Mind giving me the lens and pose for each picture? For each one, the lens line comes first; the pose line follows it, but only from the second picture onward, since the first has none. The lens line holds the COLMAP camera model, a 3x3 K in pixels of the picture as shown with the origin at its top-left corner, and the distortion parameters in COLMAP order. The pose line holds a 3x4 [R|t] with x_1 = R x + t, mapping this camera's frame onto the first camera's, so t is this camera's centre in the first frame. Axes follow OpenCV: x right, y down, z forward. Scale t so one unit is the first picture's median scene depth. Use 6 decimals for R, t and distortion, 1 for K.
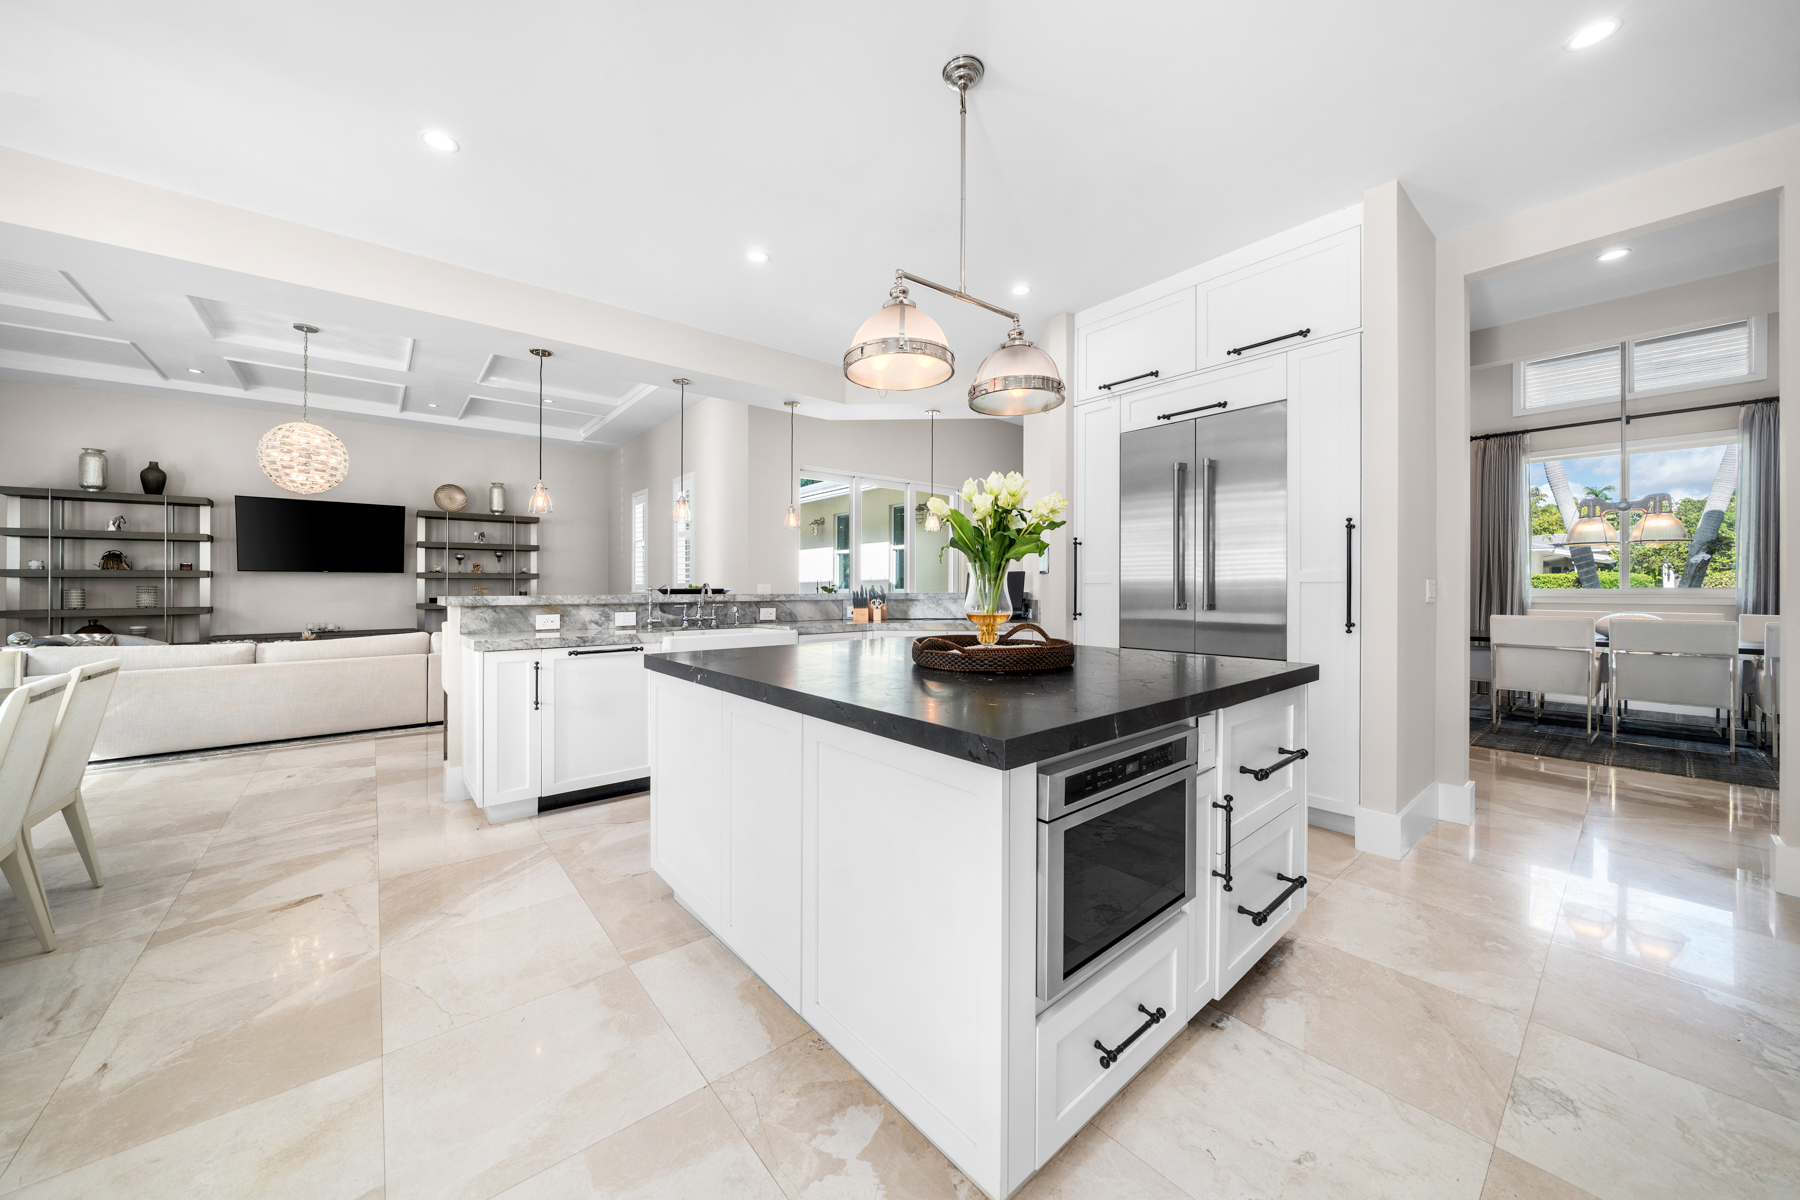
lens RADIAL K [[629.0, 0, 872.0], [0, 629.0, 584.5], [0, 0, 1]] dist [-0.000871, -0.000095]
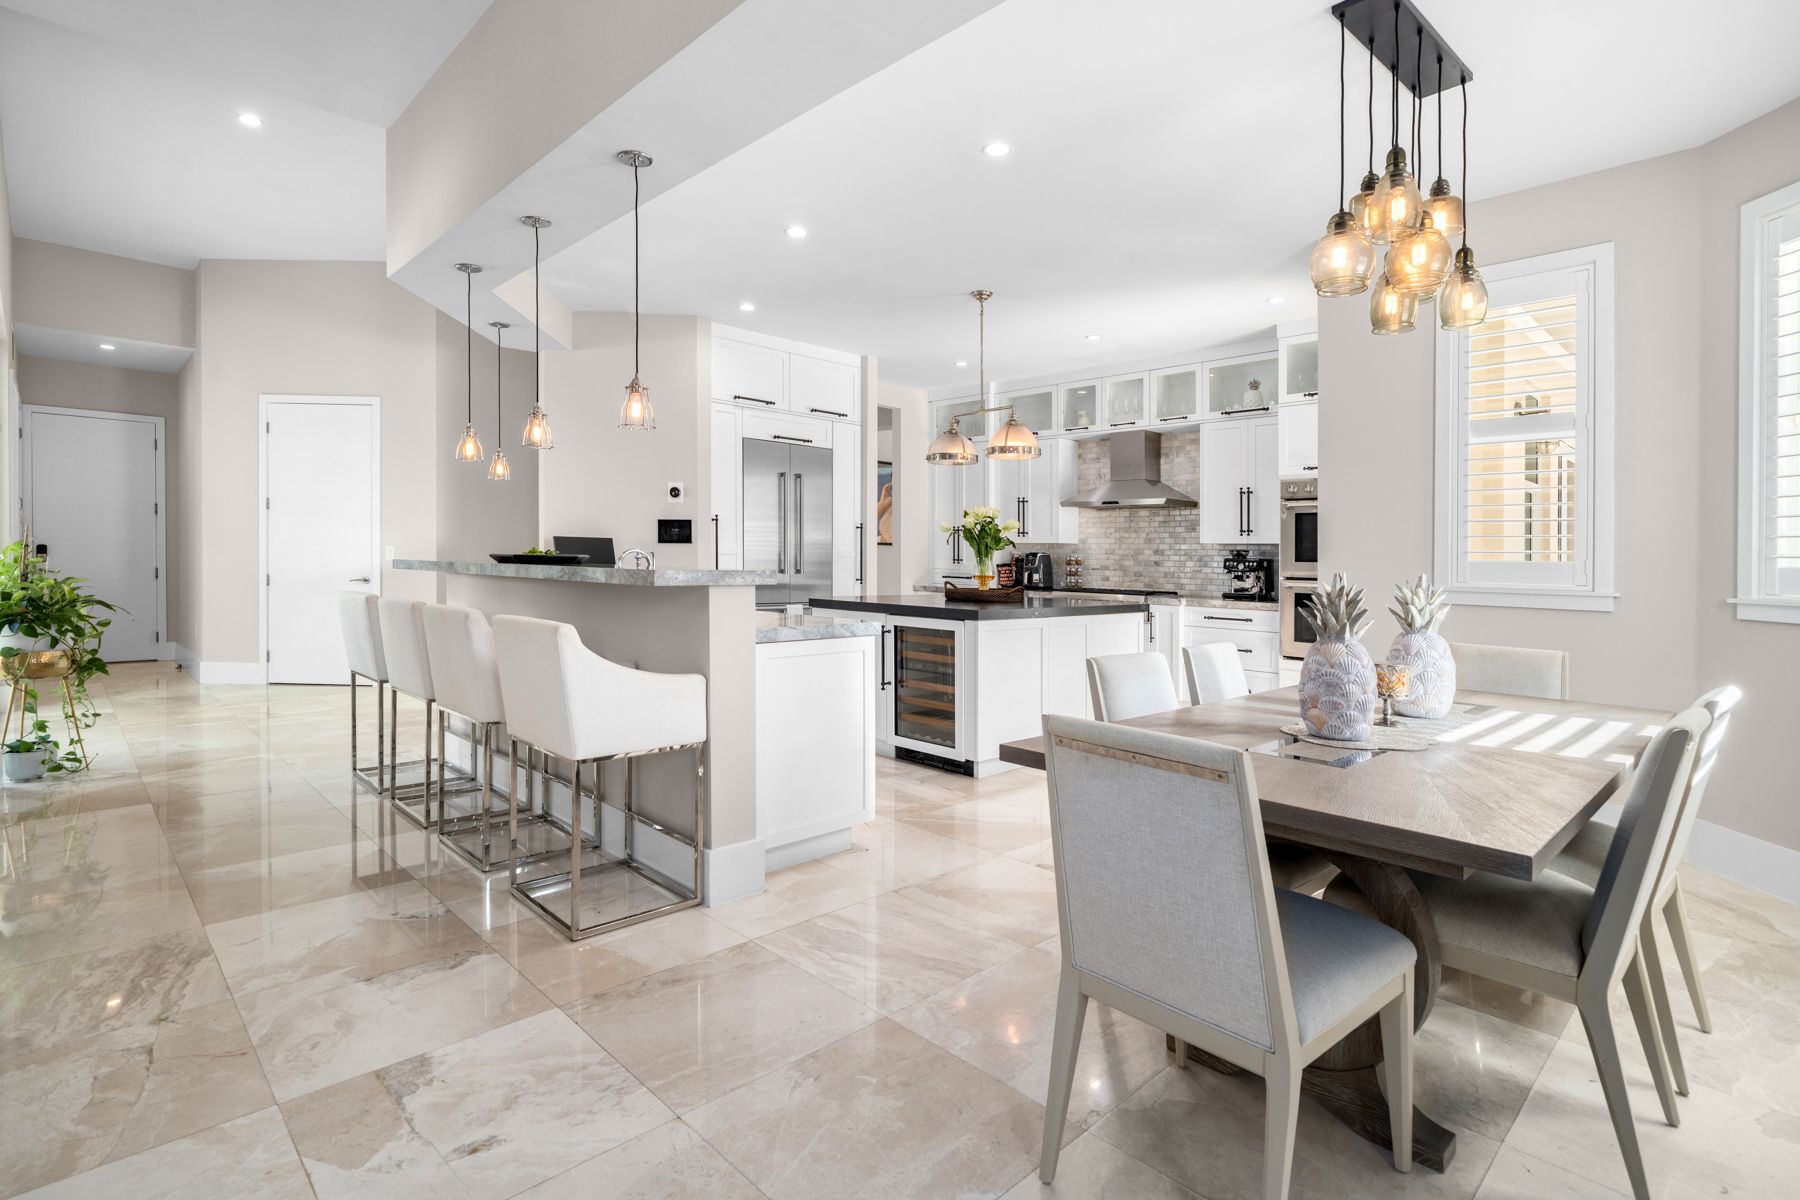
lens RADIAL K [[873.2, 0, 896.9], [0, 873.2, 552.9], [0, 0, 1]] dist [-0.000786, -0.000150]
pose [[-0.090866, 0.007912, 0.995832, -0.917501], [-0.023944, 0.999662, -0.010127, 0.003479], [-0.995575, -0.024765, -0.090646, 0.553471]]
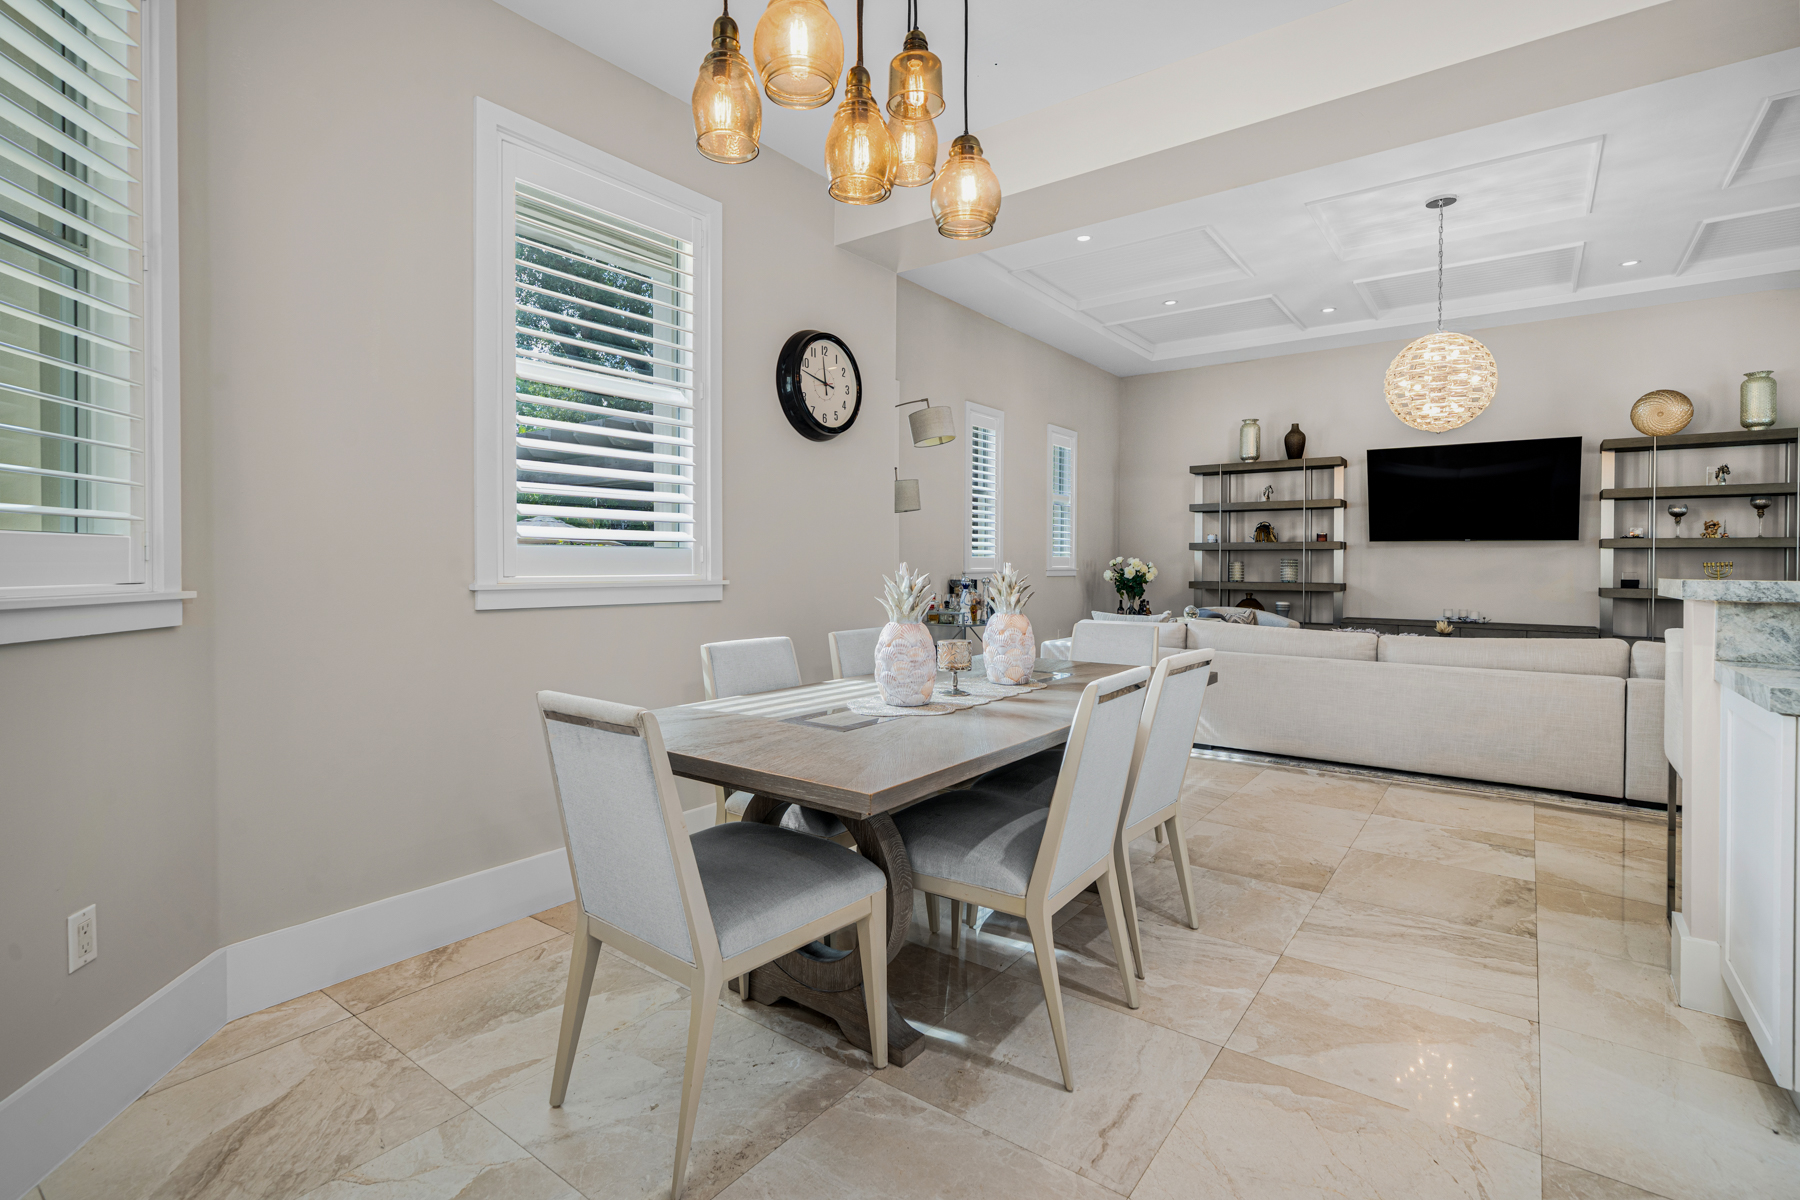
lens RADIAL K [[837.2, 0, 878.0], [0, 837.2, 563.8], [0, 0, 1]] dist [-0.004077, -0.000140]
pose [[0.234498, 0.007414, -0.972088, -0.116710], [-0.001810, 0.999973, 0.007190, 0.001805], [0.972115, 0.000074, 0.234505, 0.144827]]
